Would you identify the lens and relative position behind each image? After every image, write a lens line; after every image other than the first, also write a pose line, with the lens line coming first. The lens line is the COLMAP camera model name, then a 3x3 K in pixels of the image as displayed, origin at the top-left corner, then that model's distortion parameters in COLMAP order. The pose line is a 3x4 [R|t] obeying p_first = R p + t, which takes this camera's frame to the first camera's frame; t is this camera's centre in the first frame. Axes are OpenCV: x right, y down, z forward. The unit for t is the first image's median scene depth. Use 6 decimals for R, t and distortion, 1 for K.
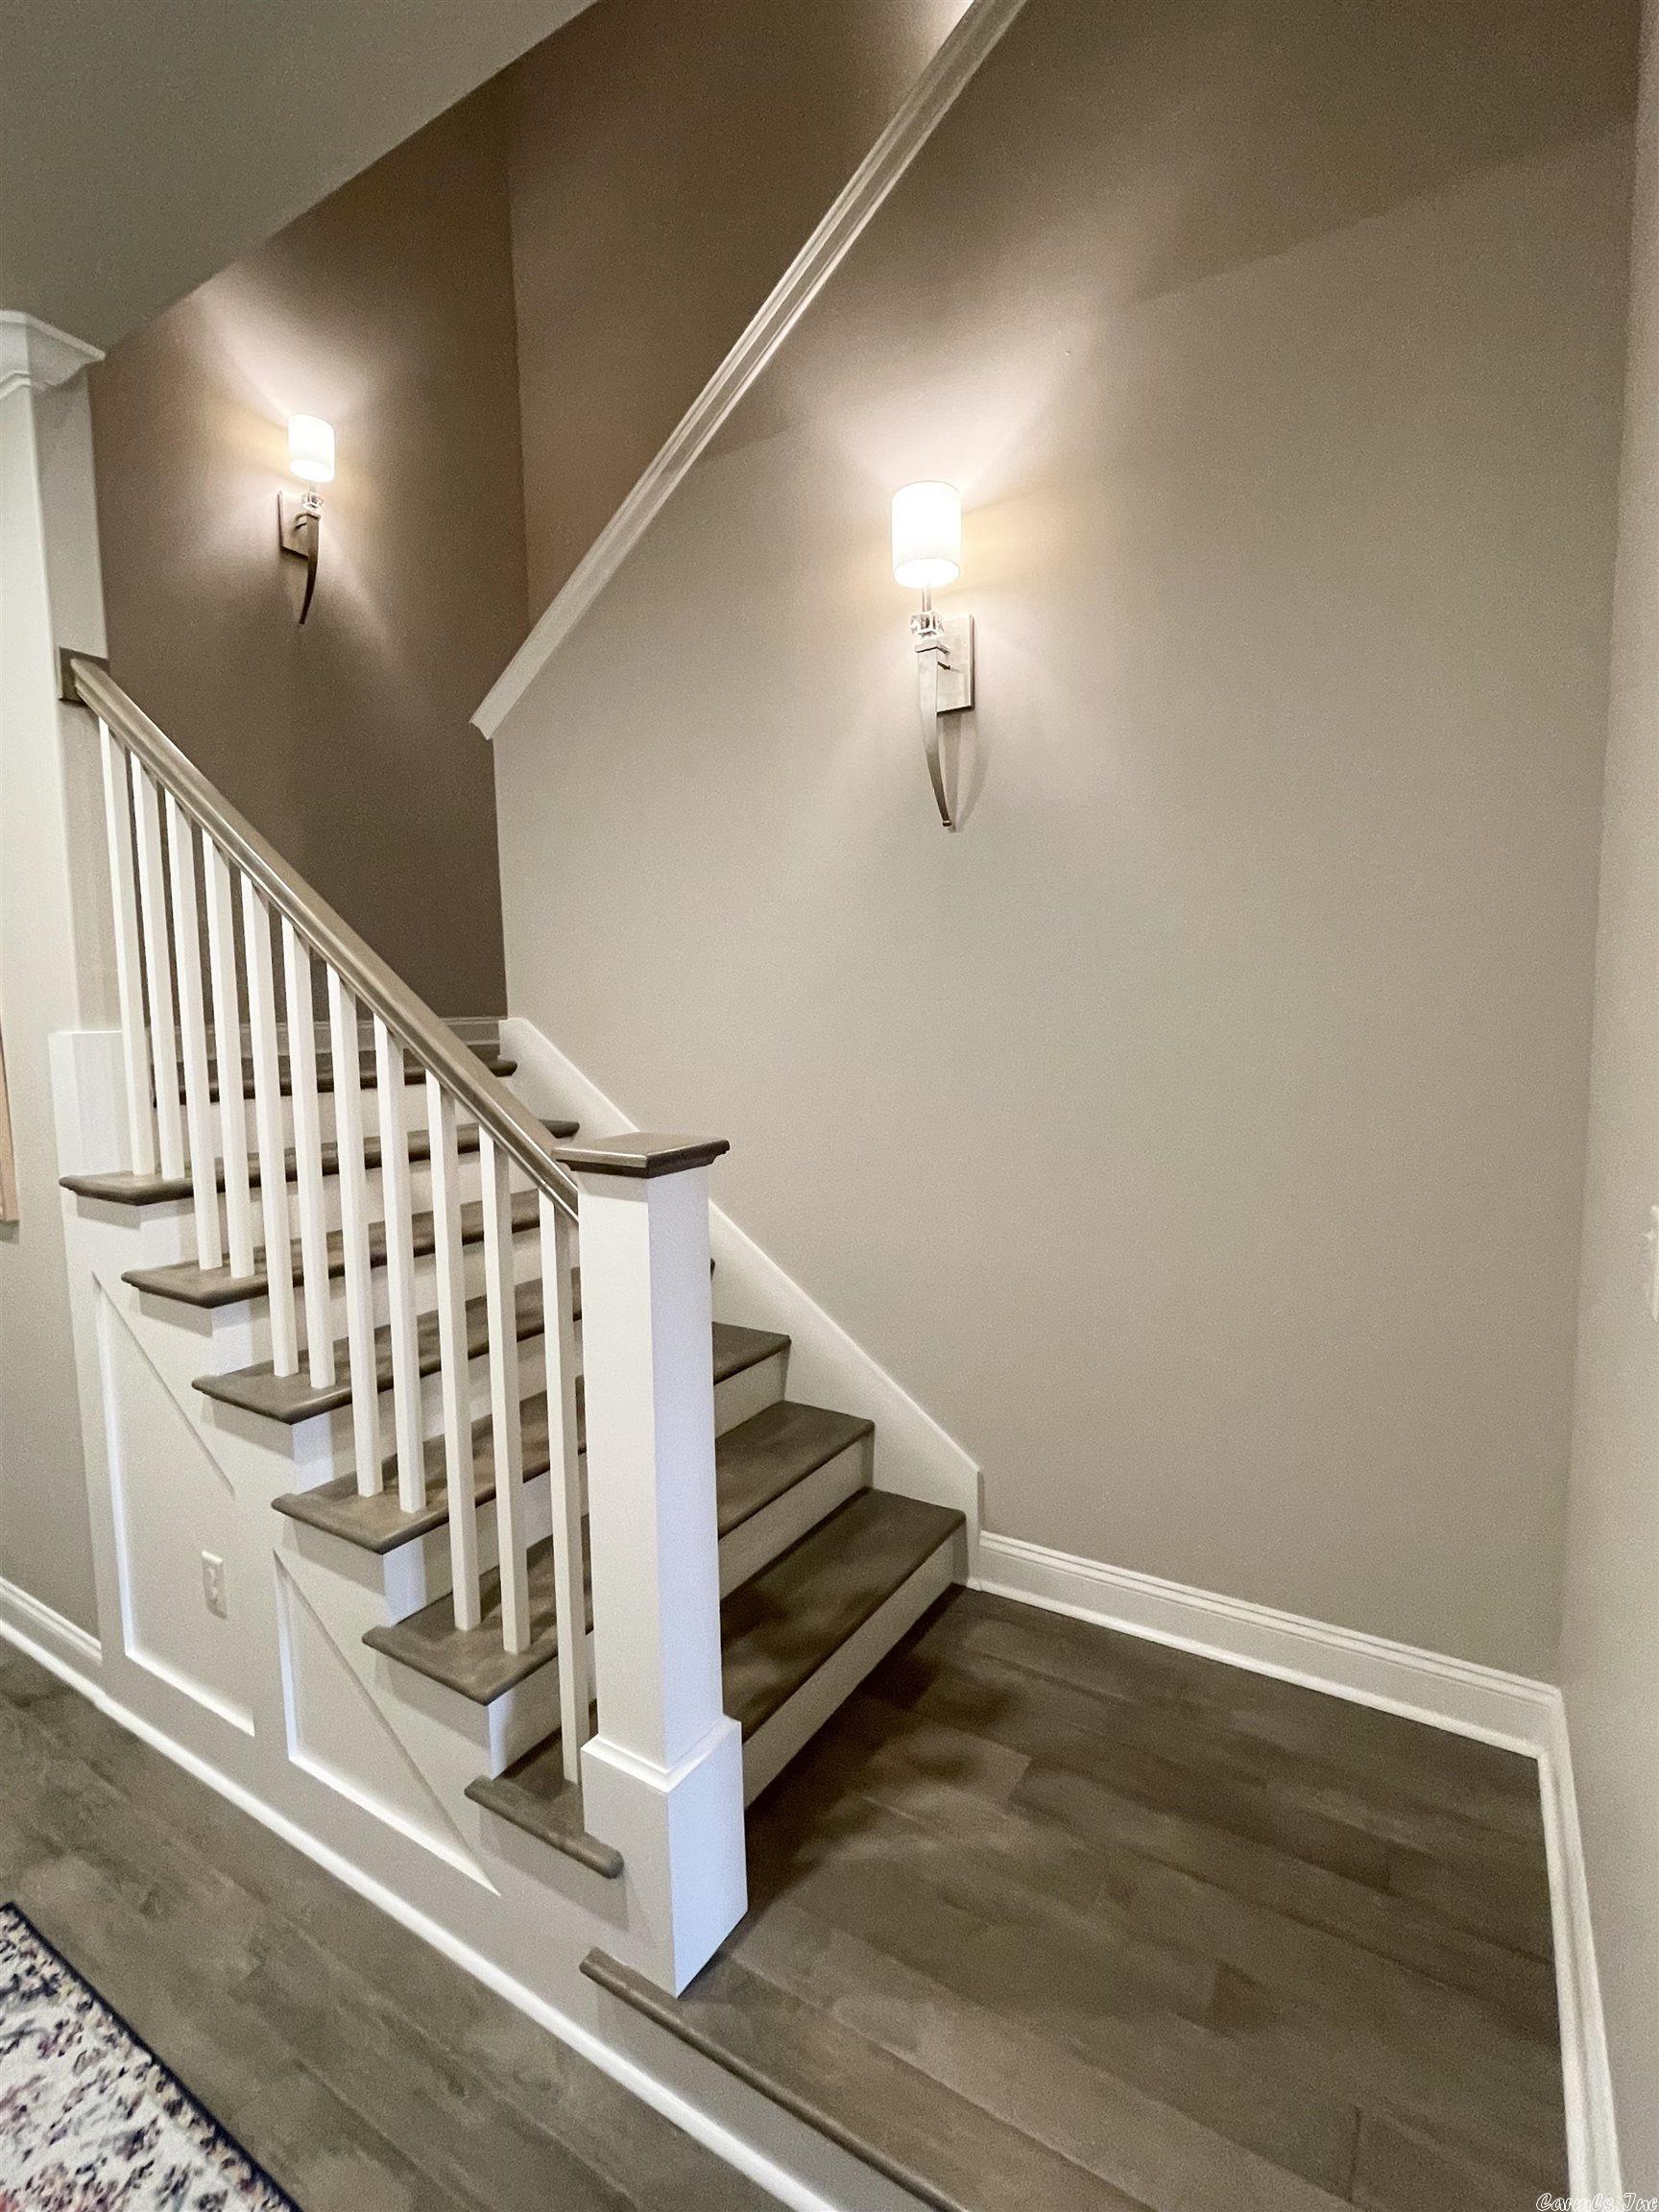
lens RADIAL K [[1049.4, 0, 841.6], [0, 1049.4, 1093.6], [0, 0, 1]] dist [-0.003589, -0.000305]
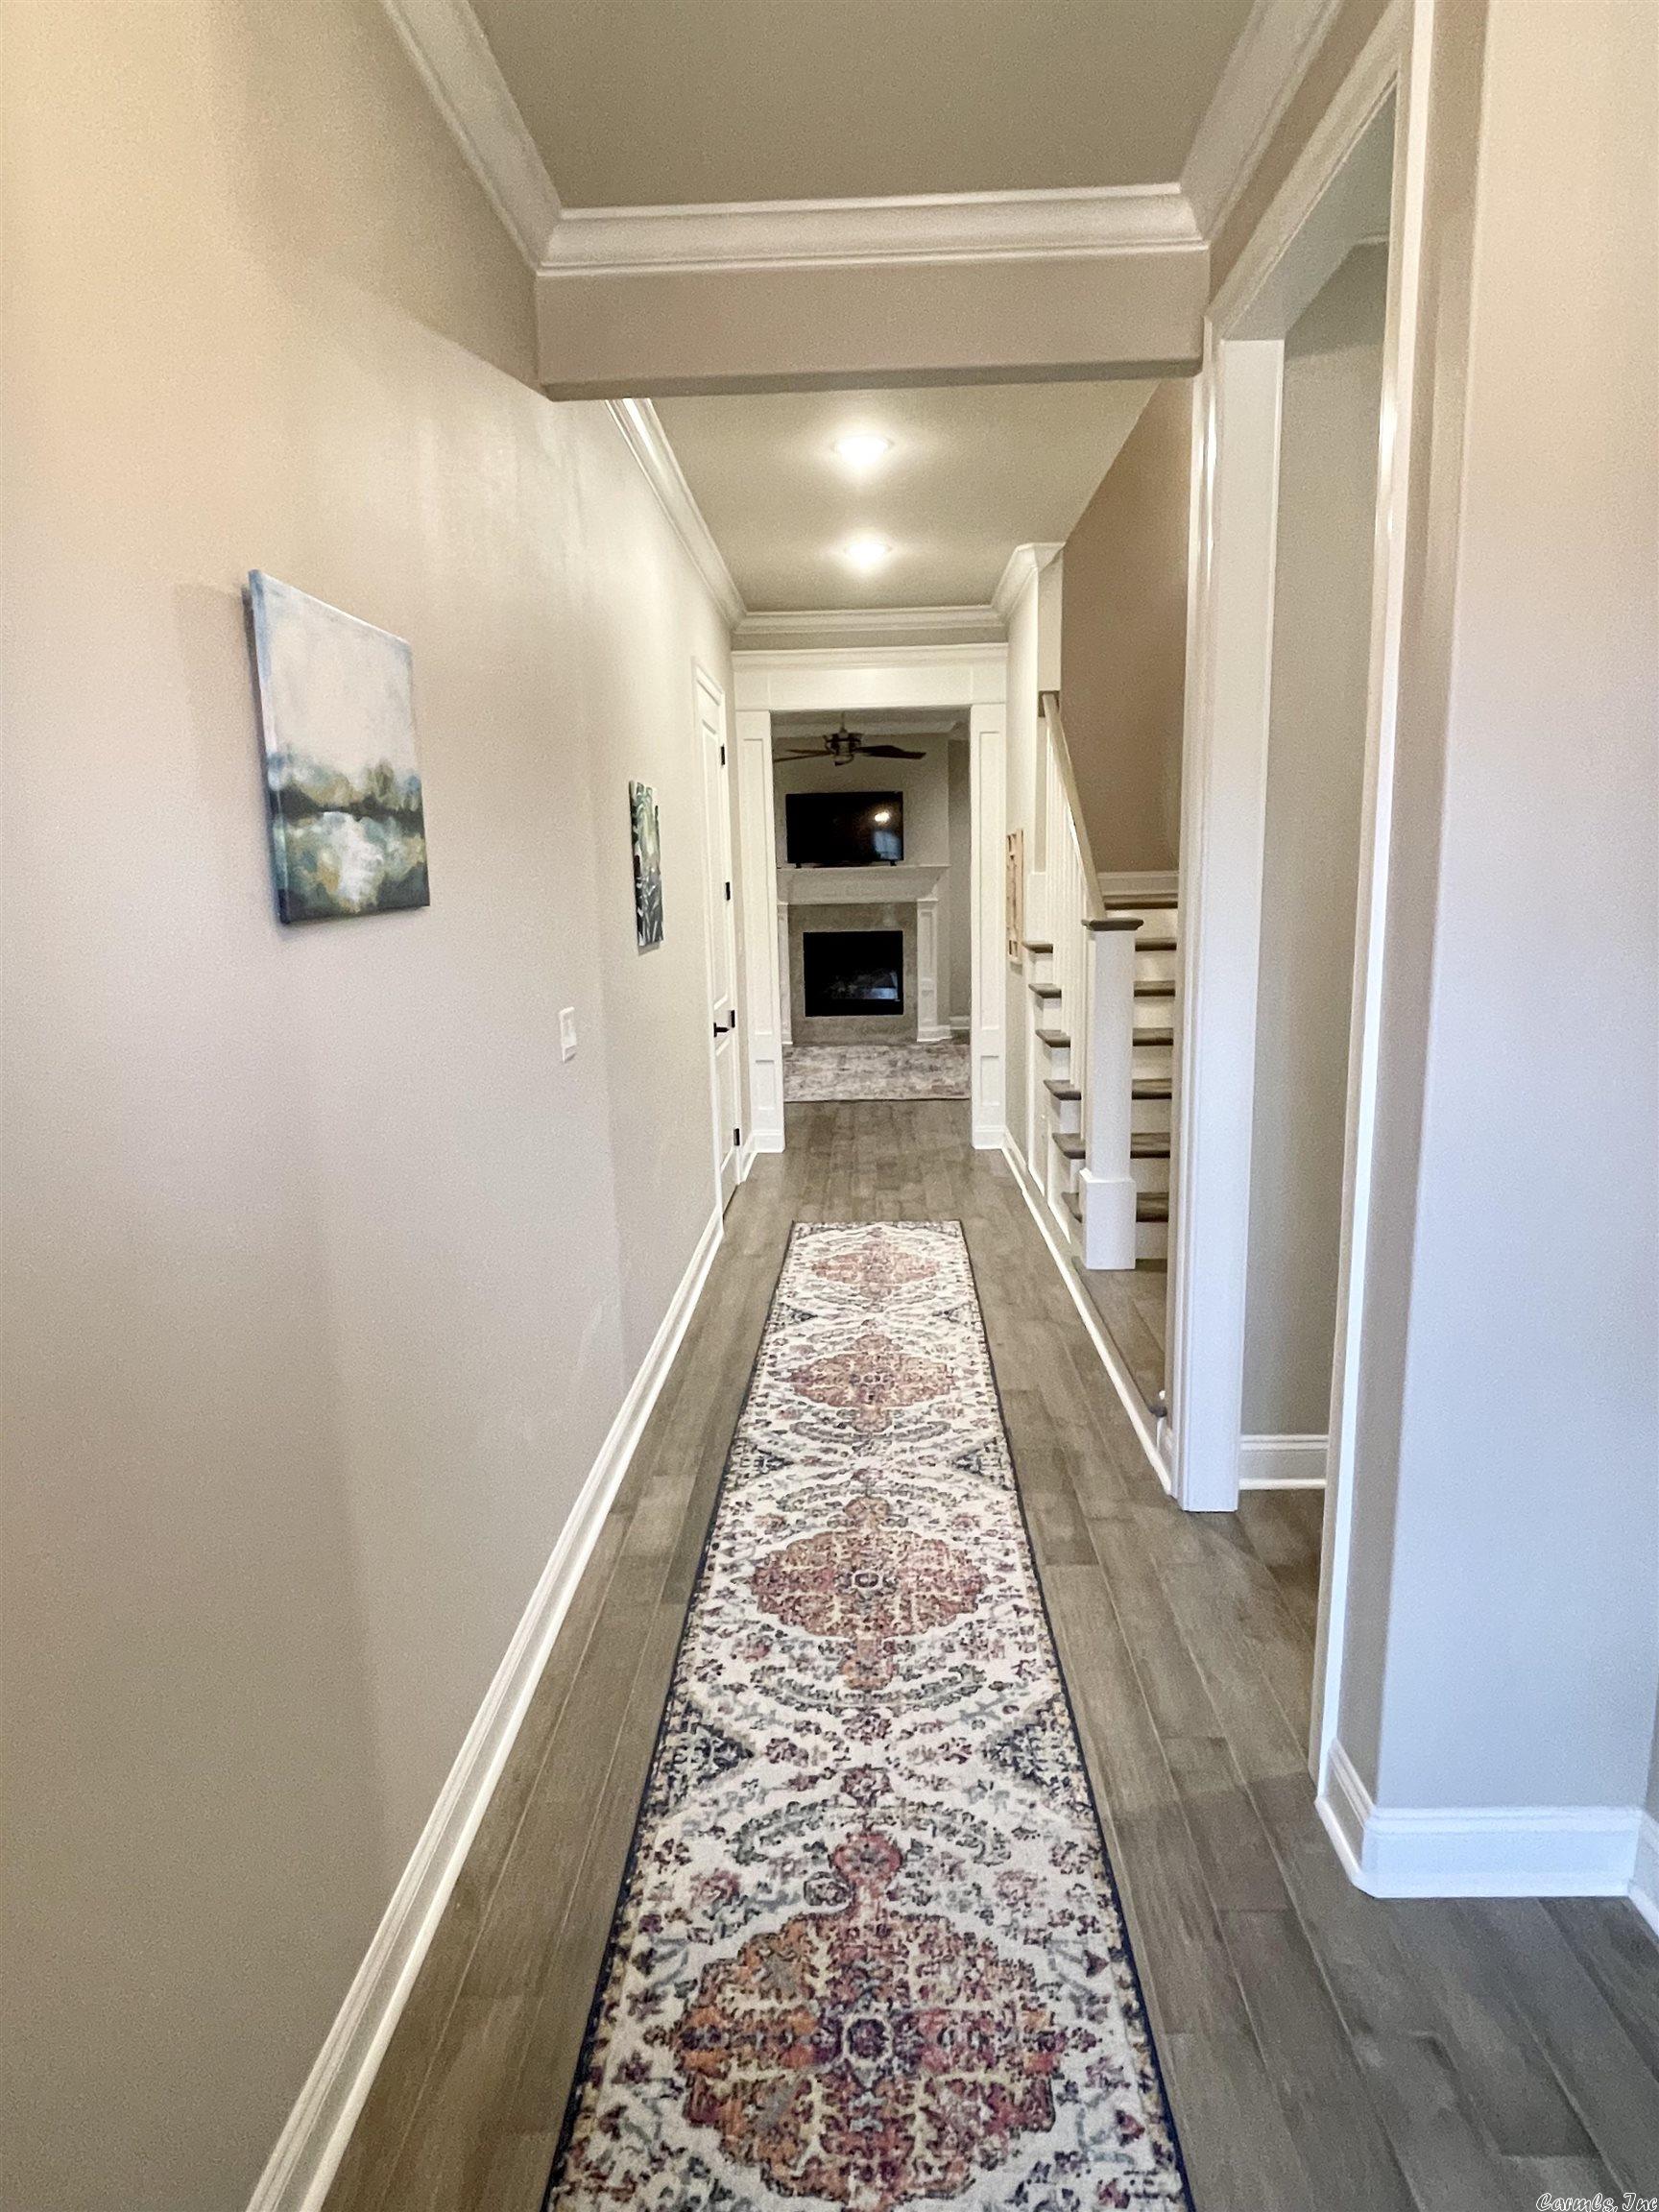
lens RADIAL K [[1244.0, 0, 827.1], [0, 1244.0, 1112.6], [0, 0, 1]] dist [0.001868, 0.000013]
pose [[0.499220, 0.168385, -0.849956, 1.813219], [-0.064176, 0.985427, 0.157529, 0.073986], [0.864095, -0.024095, 0.502751, -0.918321]]
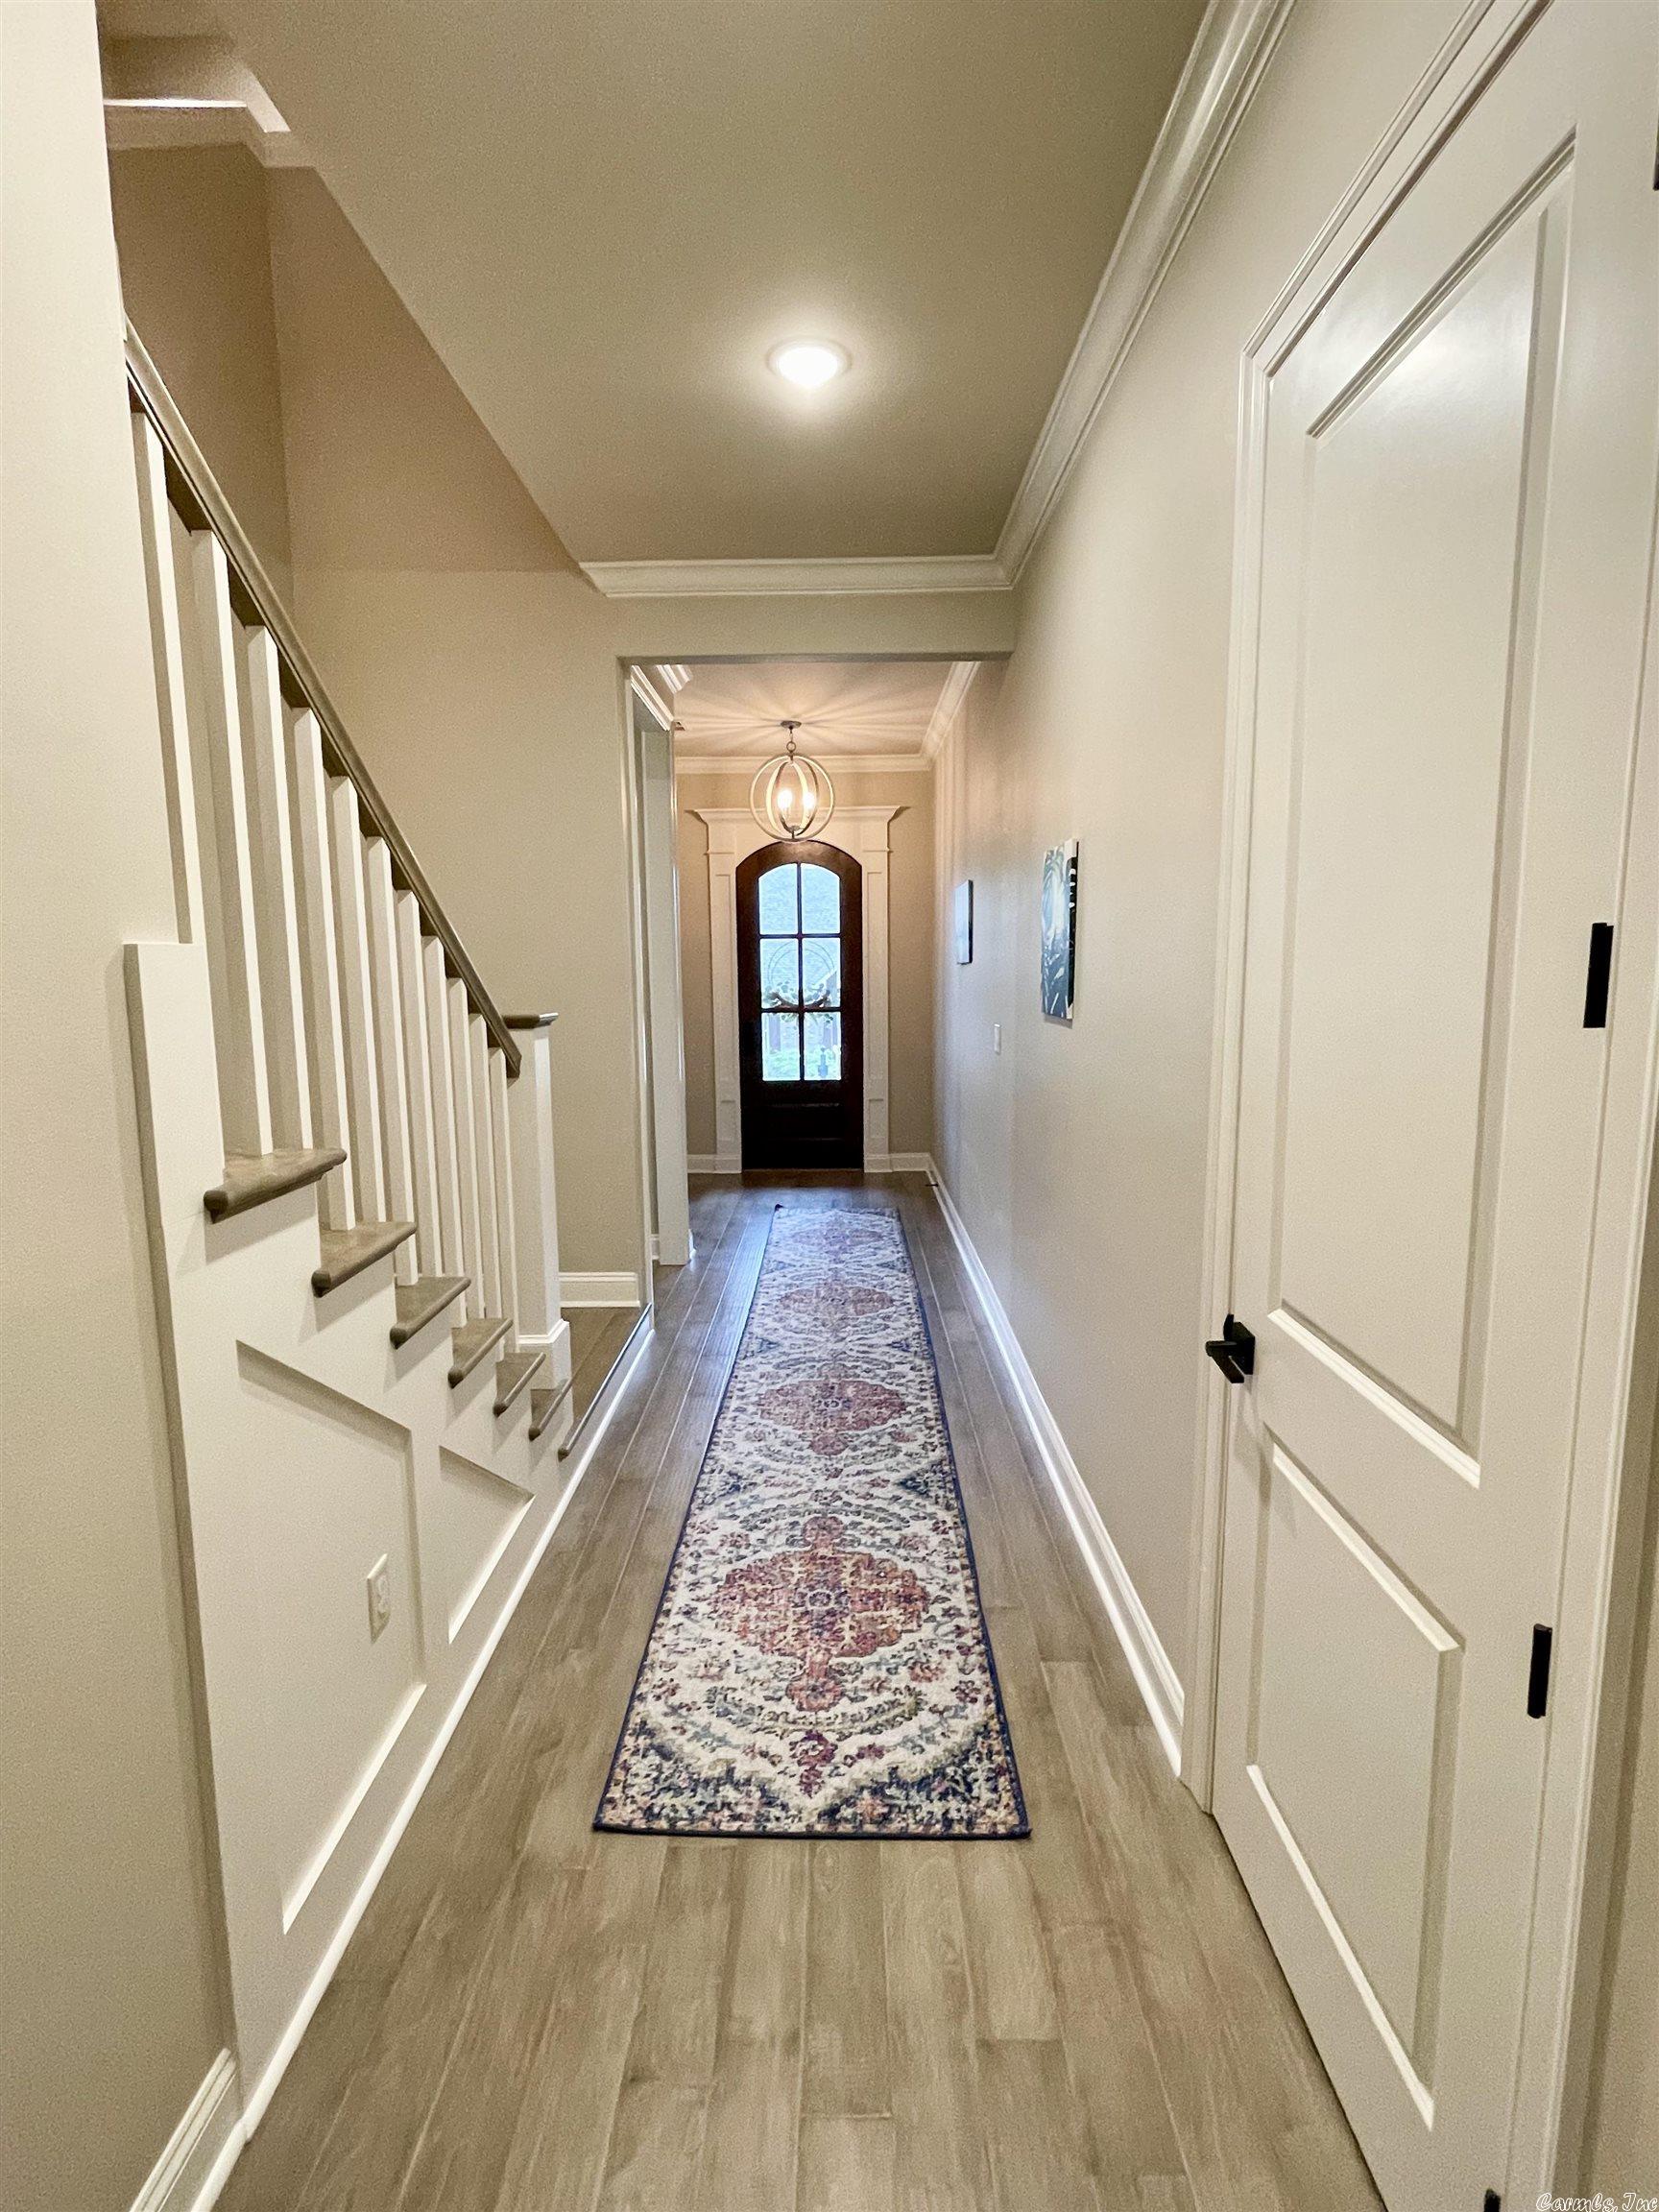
lens RADIAL K [[1049.4, 0, 825.2], [0, 1049.4, 1105.8], [0, 0, 1]] dist [-0.003589, -0.000305]
pose [[-0.516498, -0.096480, 0.850836, -1.951755], [0.087478, 0.982488, 0.164512, -0.044666], [-0.851808, 0.159400, -0.499013, 1.388800]]
